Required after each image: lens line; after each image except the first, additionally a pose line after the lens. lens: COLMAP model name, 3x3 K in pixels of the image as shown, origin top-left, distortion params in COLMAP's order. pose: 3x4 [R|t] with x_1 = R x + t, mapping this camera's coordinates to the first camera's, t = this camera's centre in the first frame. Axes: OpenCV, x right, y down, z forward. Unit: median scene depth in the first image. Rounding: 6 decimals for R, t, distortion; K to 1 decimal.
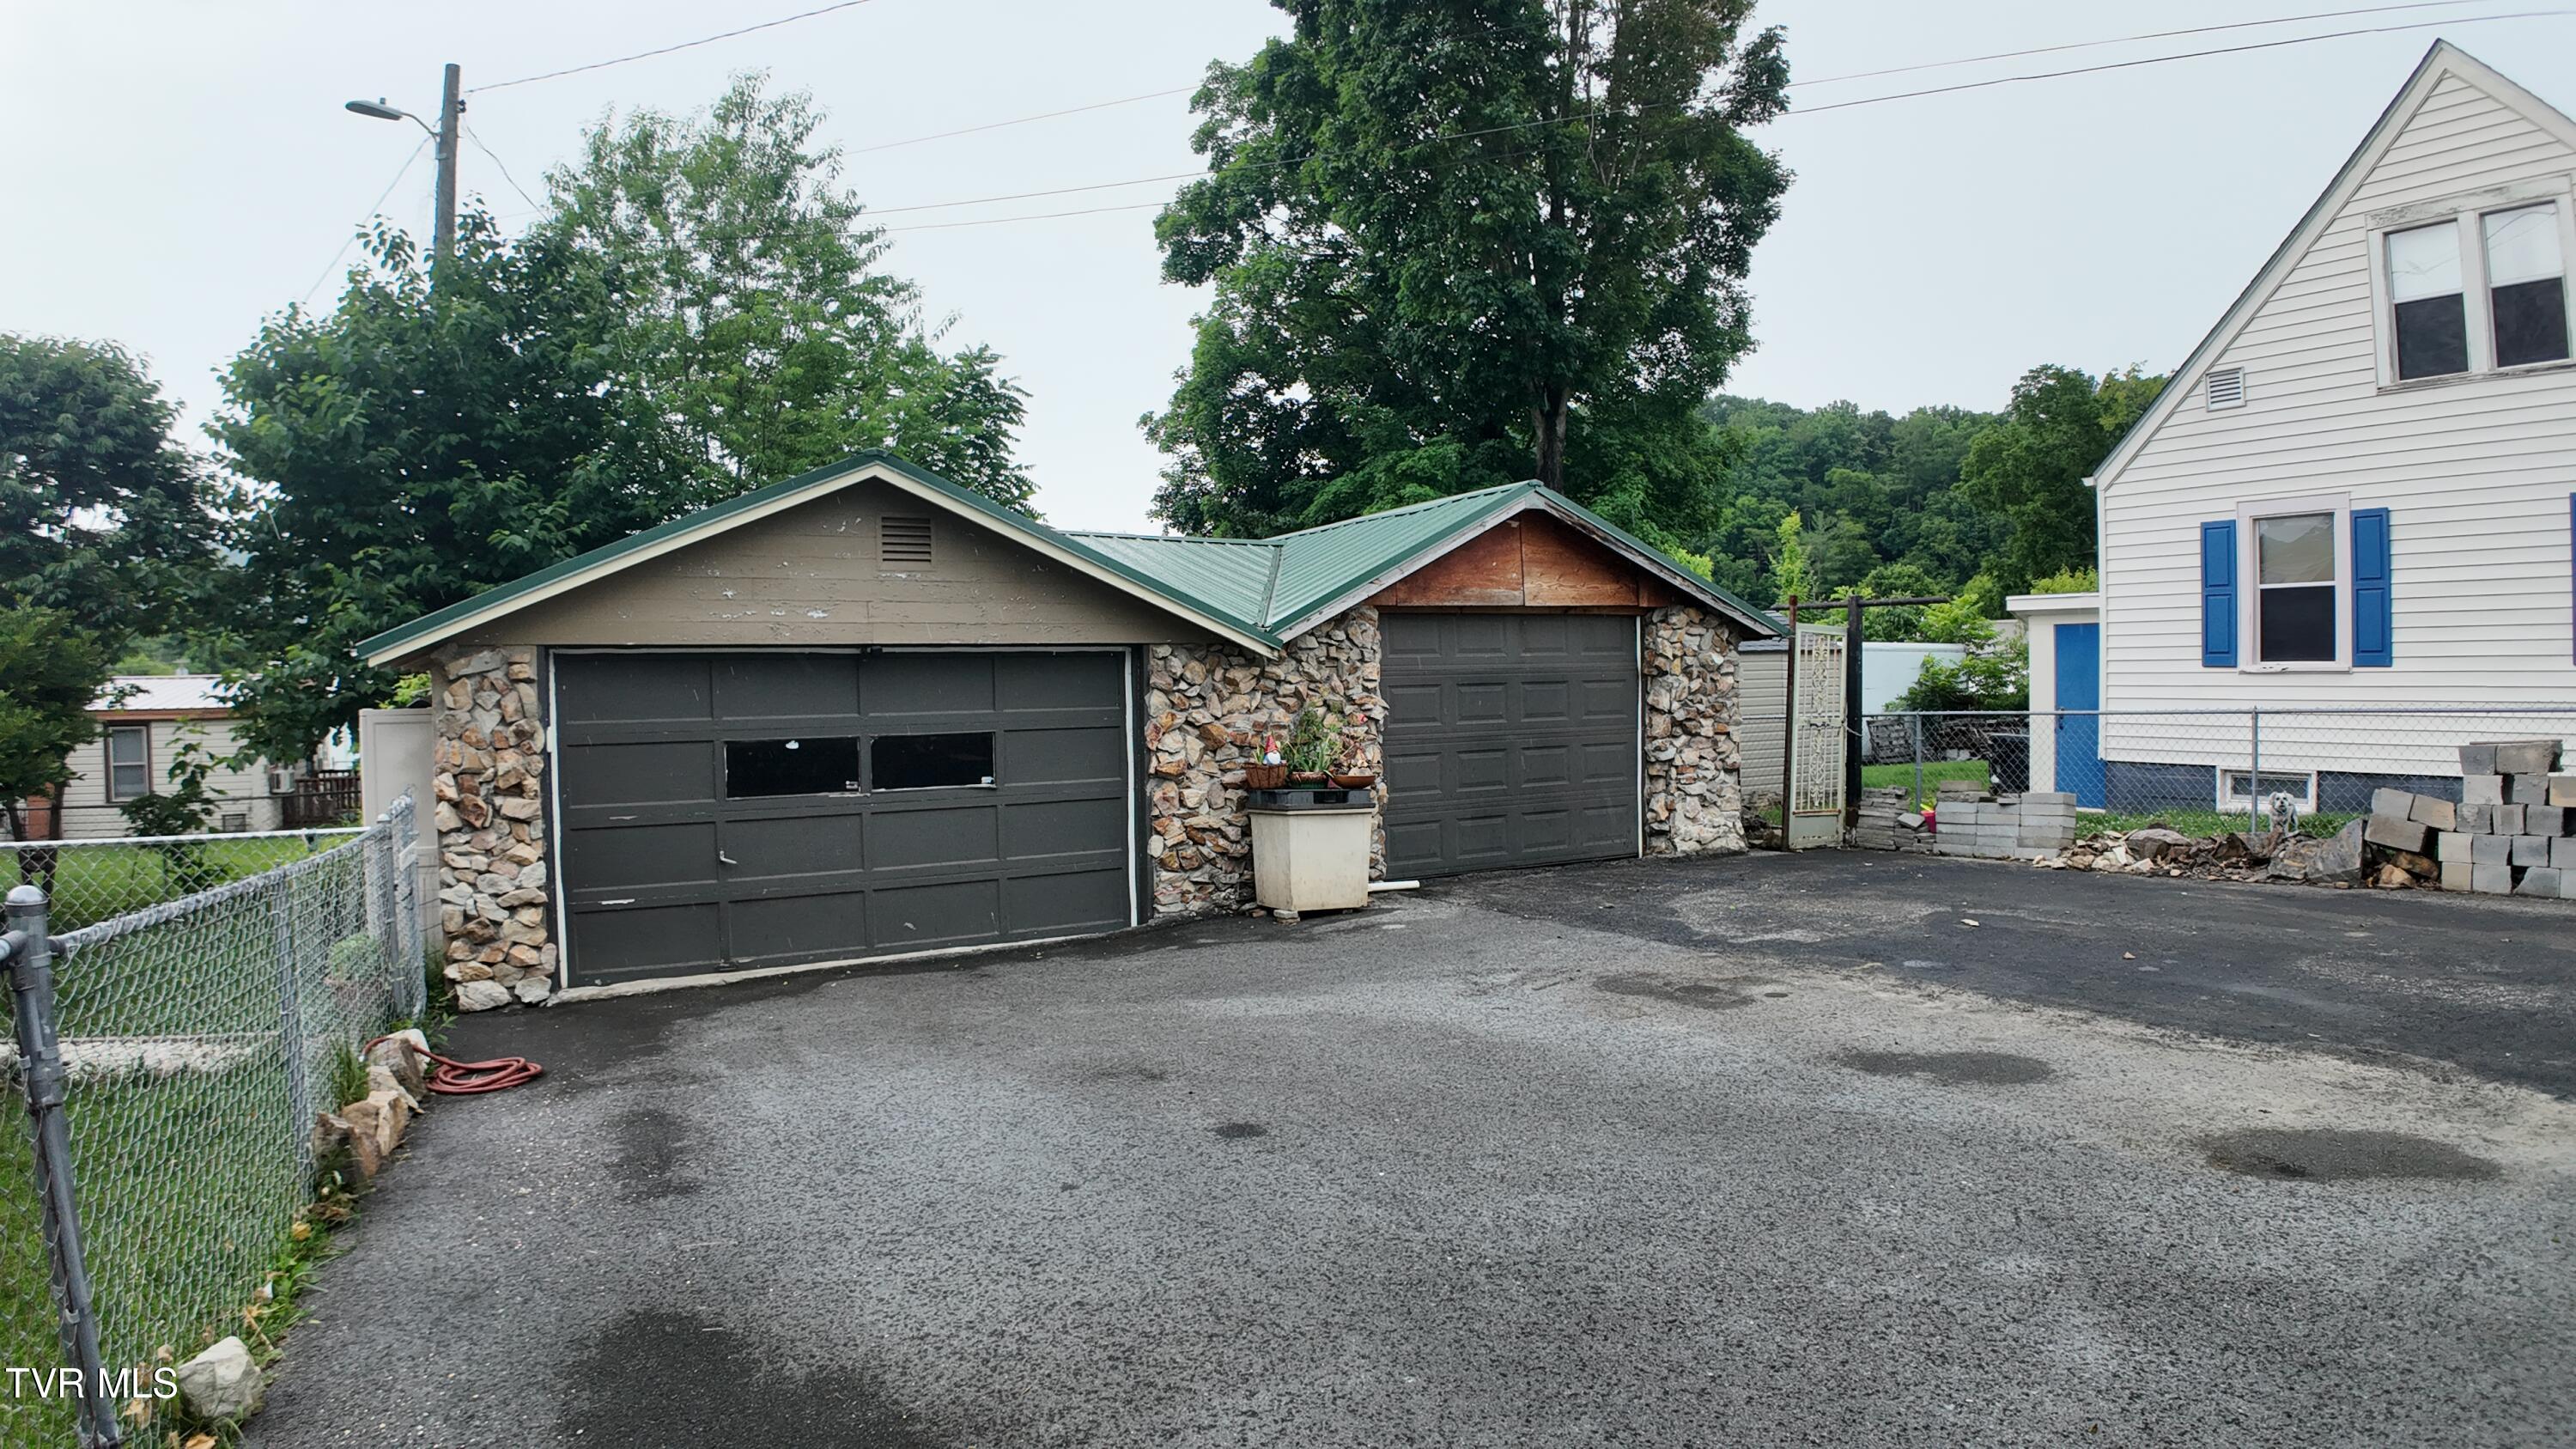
lens RADIAL K [[1391.0, 0, 1285.0], [0, 1391.0, 715.6], [0, 0, 1]] dist [-0.065888, -0.040625]
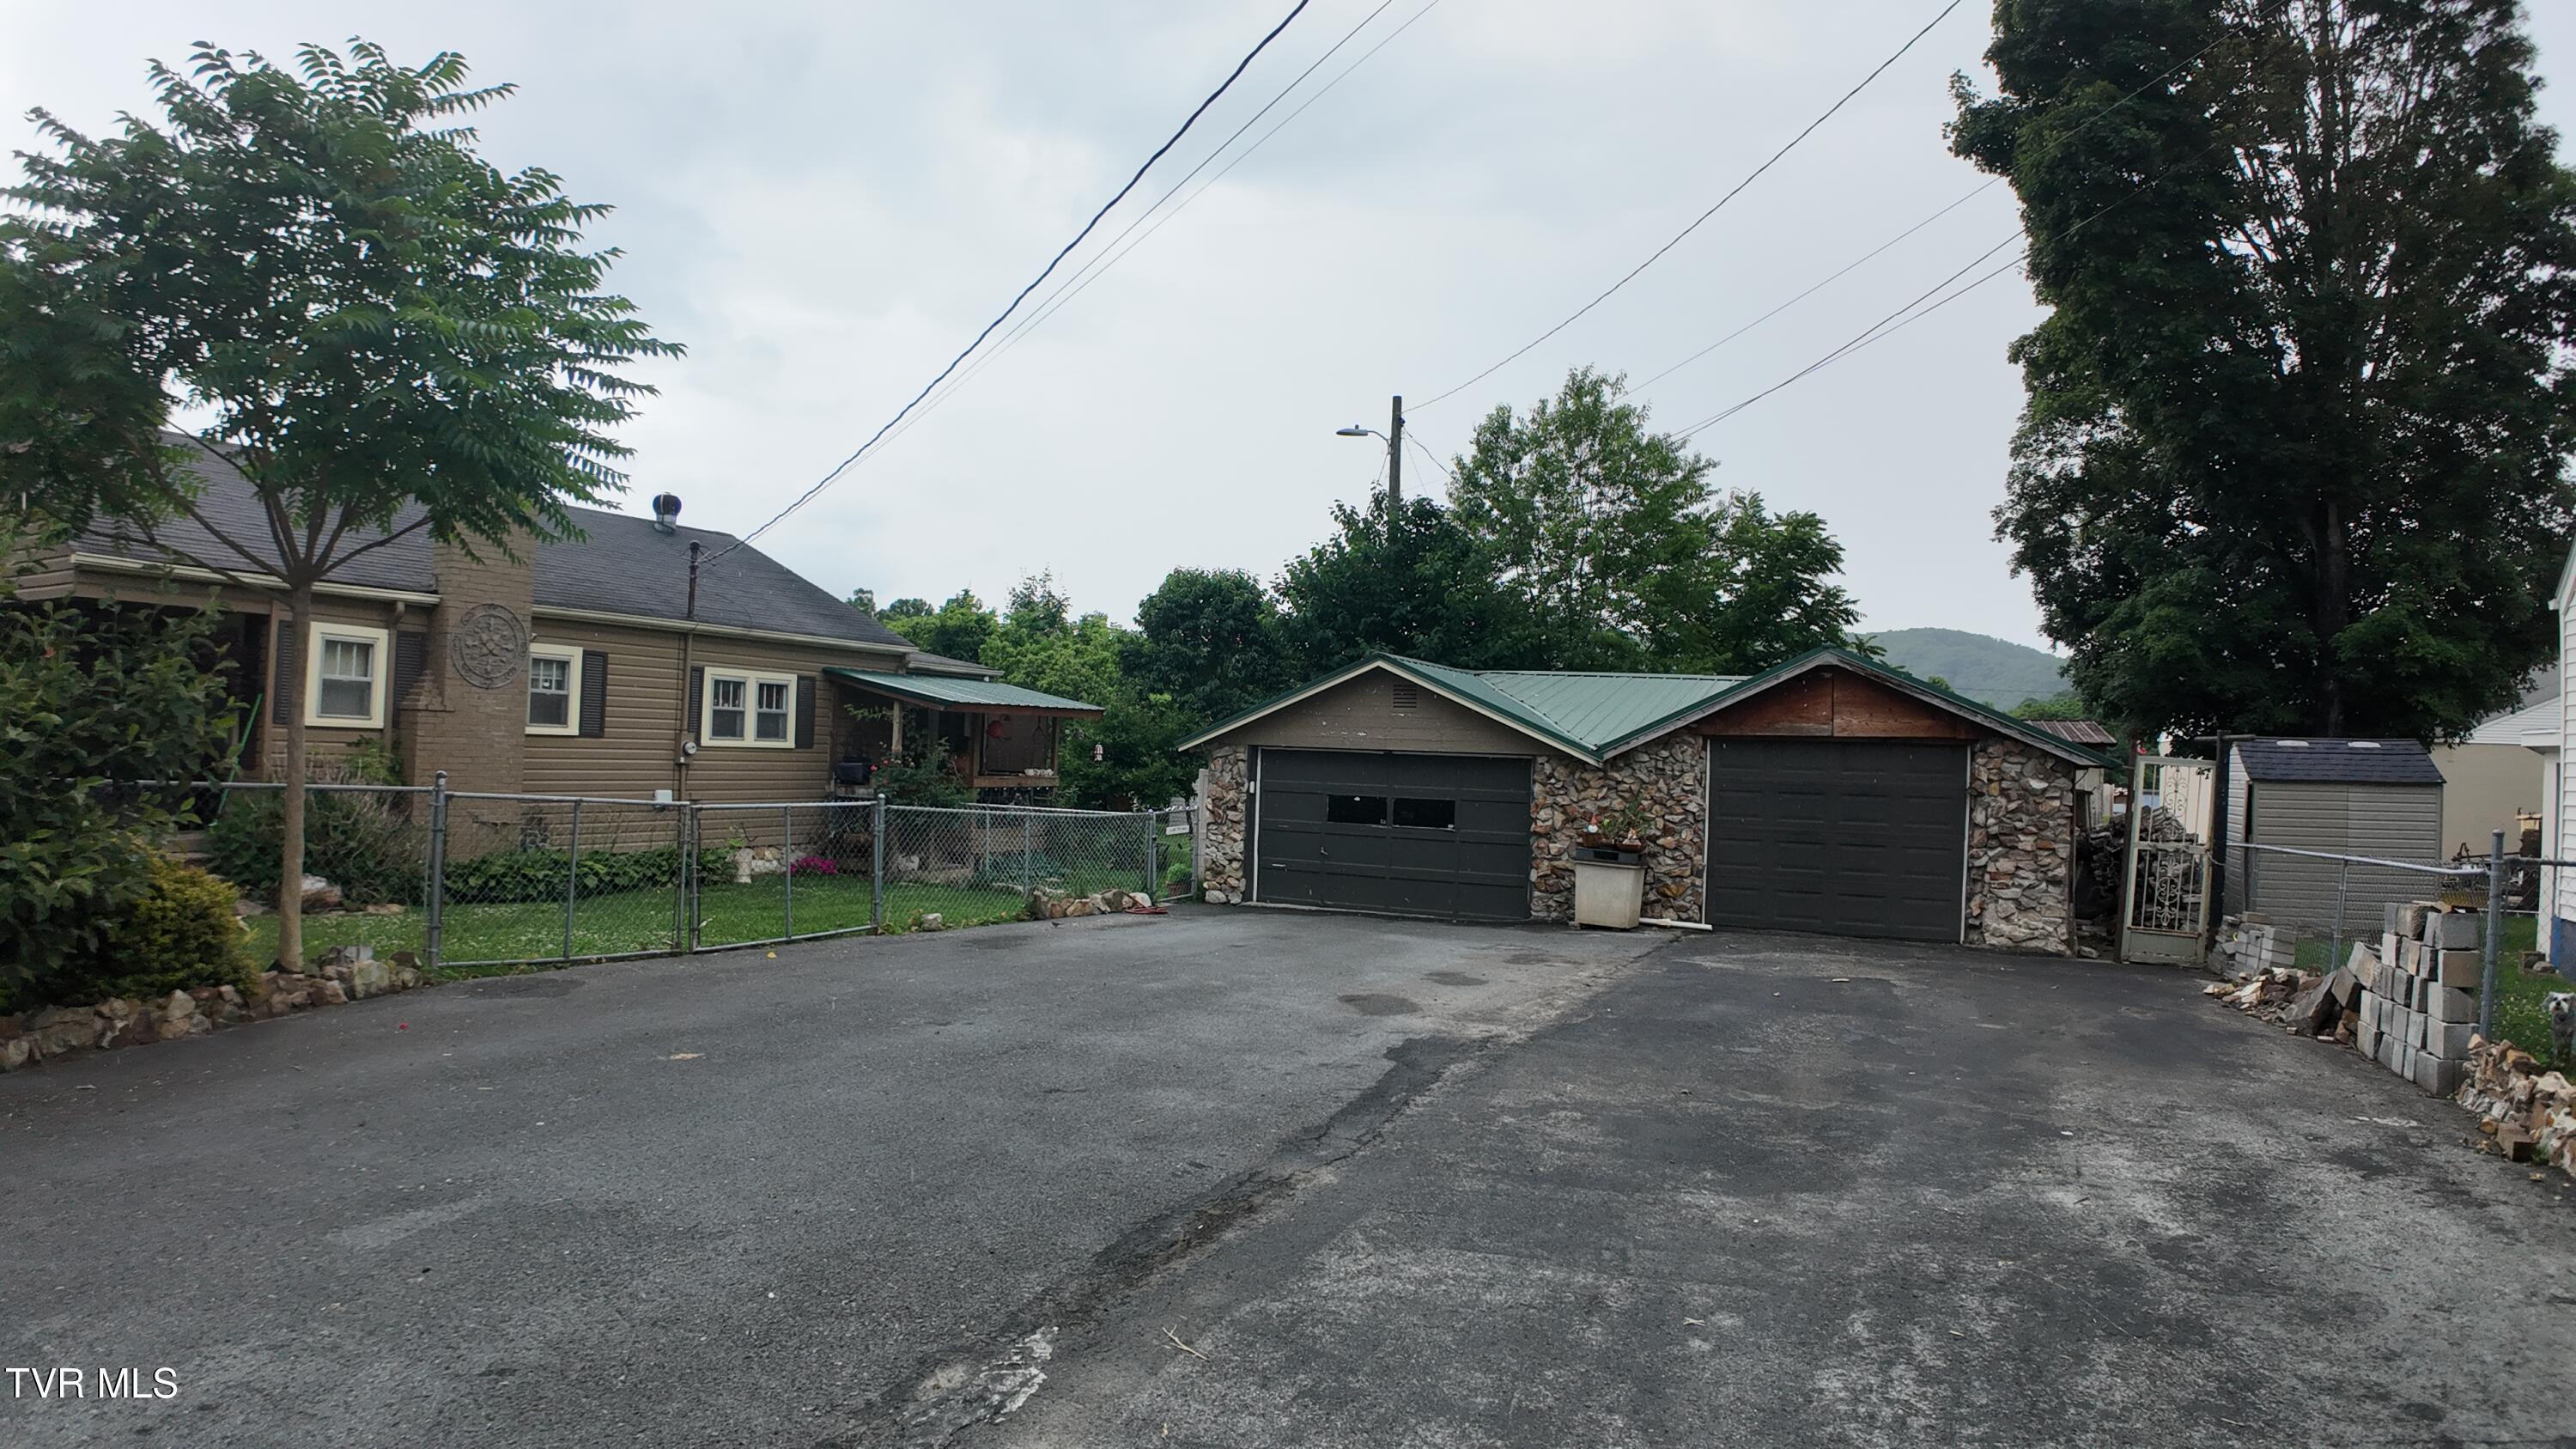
lens RADIAL K [[1471.1, 0, 1292.7], [0, 1471.1, 686.9], [0, 0, 1]] dist [-0.056956, -0.076089]
pose [[0.570103, 0.001855, -0.821571, 0.990389], [-0.064012, 0.997058, -0.042168, -0.032710], [0.819076, 0.076631, 0.568544, -0.218429]]
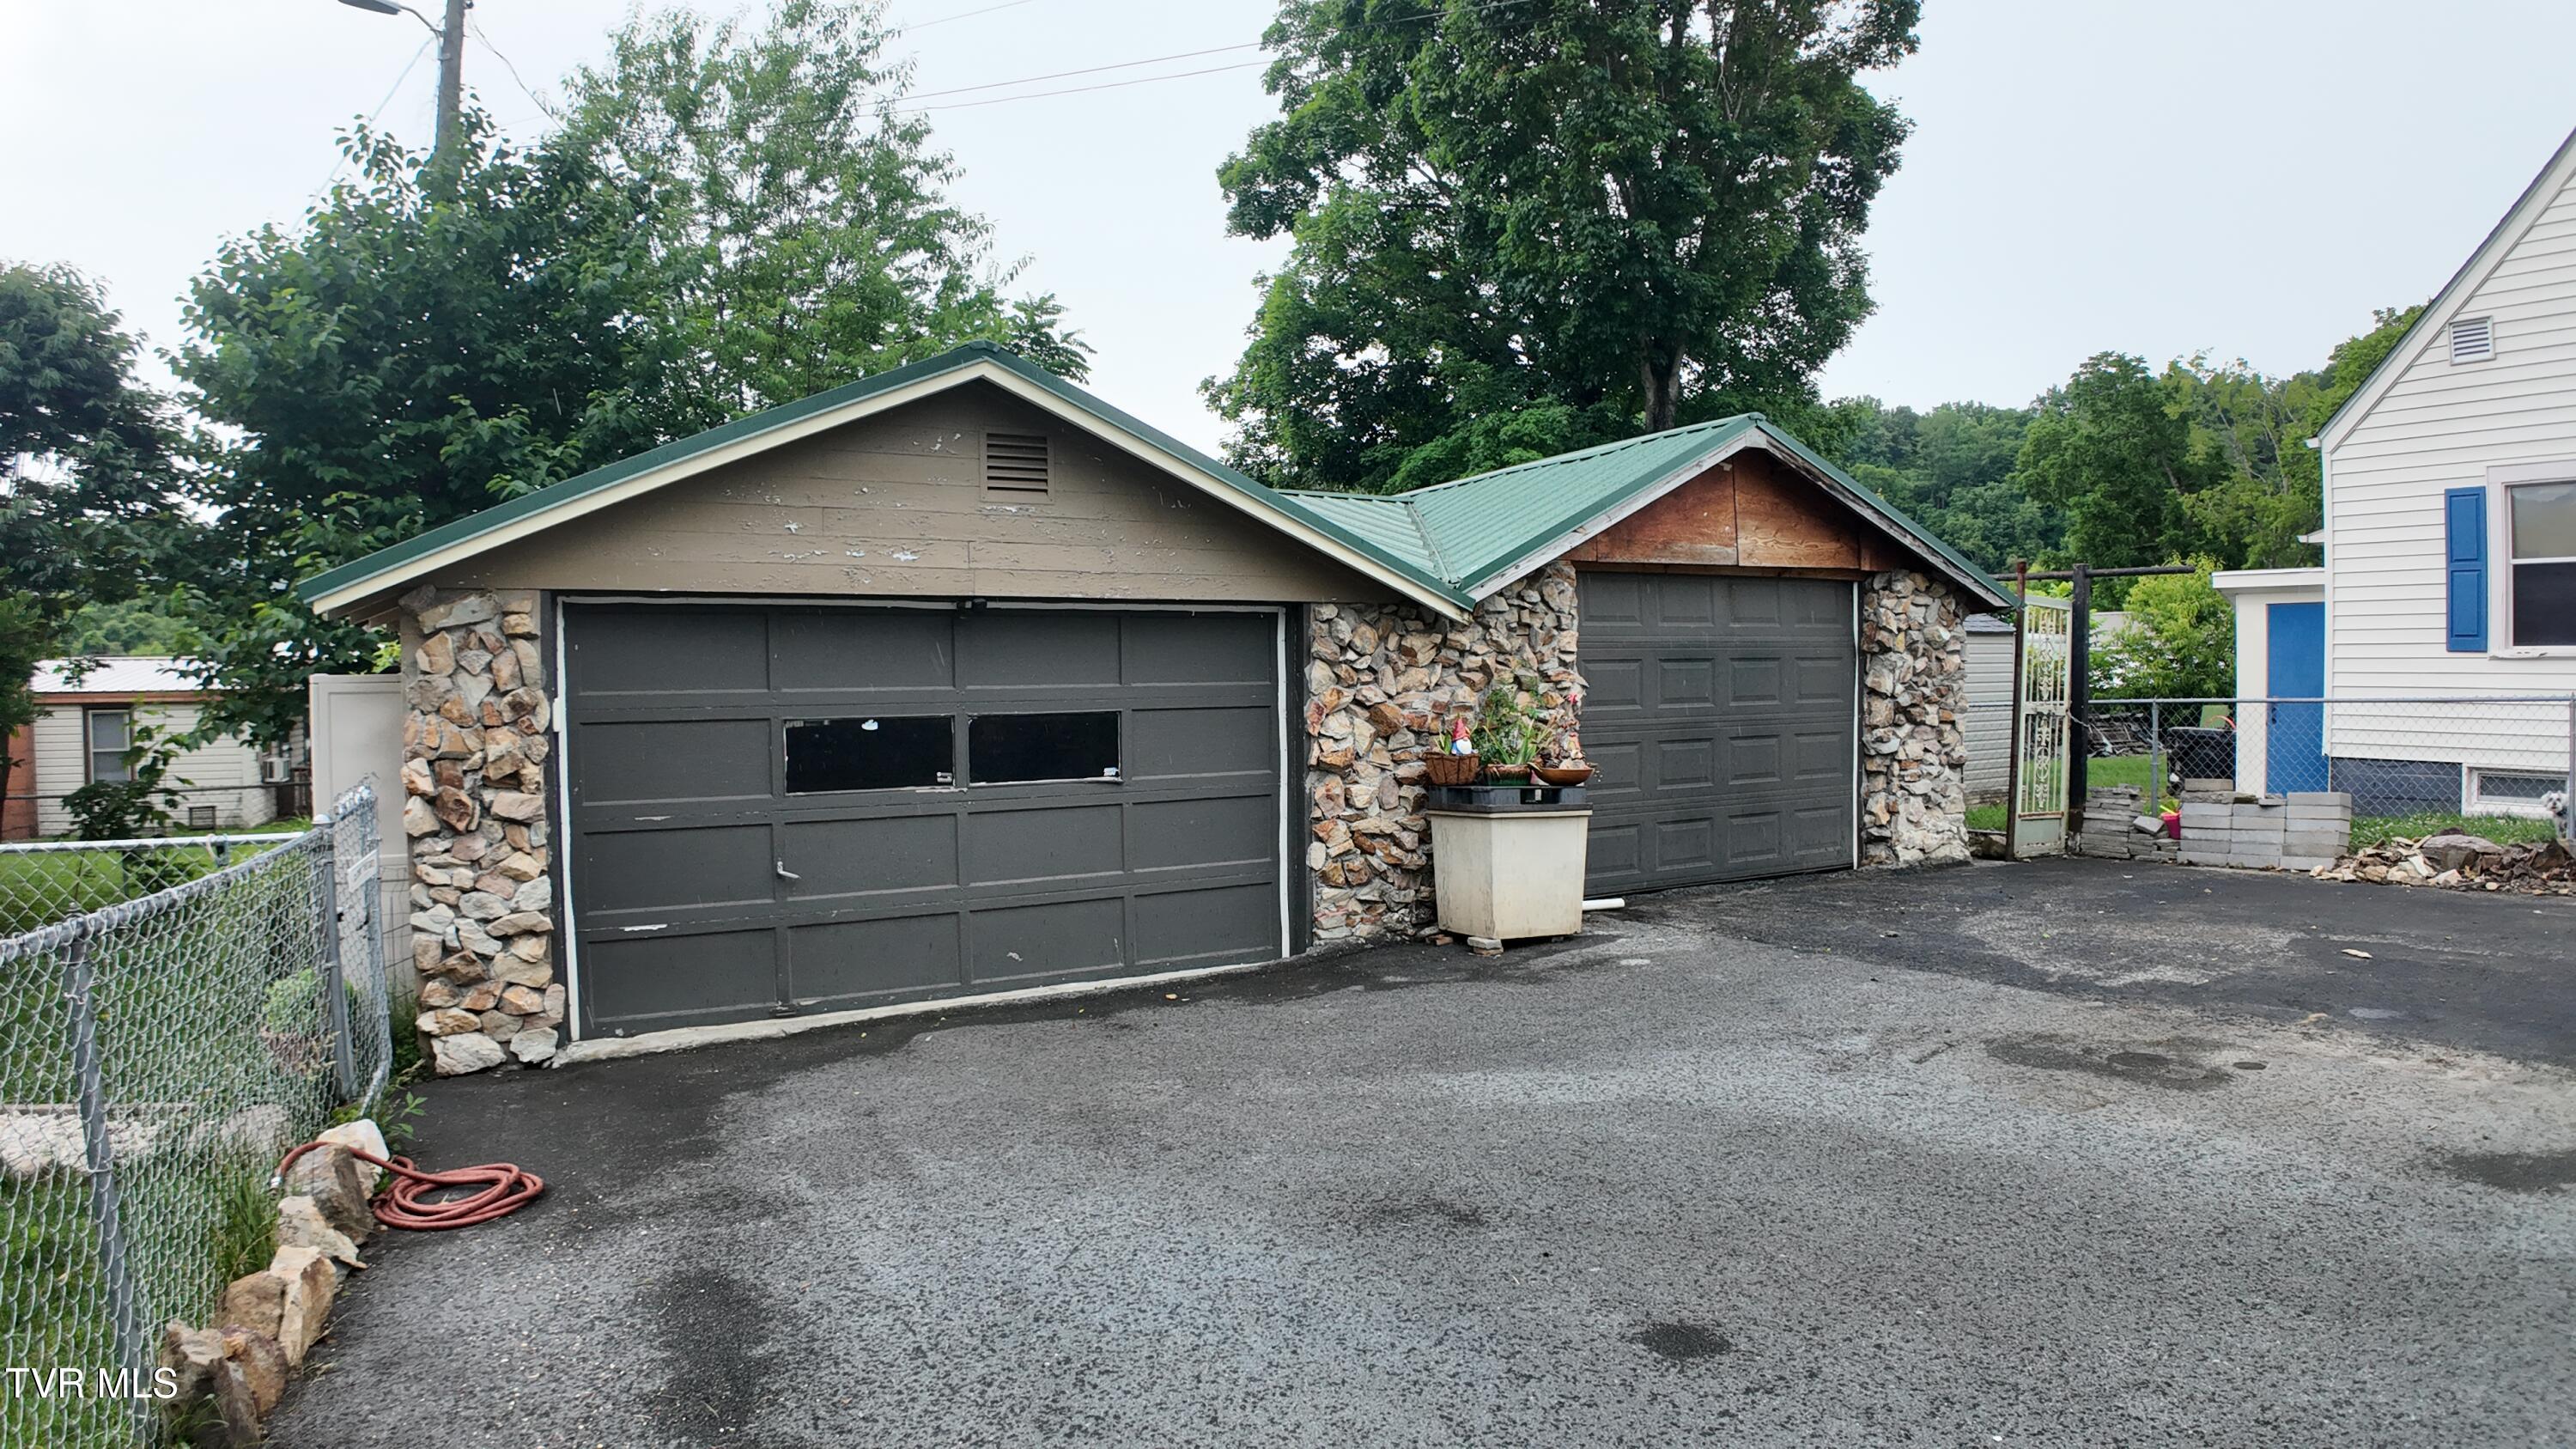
lens RADIAL K [[1401.4, 0, 1295.6], [0, 1401.4, 715.2], [0, 0, 1]] dist [-0.077289, -0.025761]
pose [[0.999972, 0.005998, -0.004527, -0.084311], [-0.005981, 0.999975, 0.003723, 0.008349], [0.004549, -0.003696, 0.999983, 0.161007]]
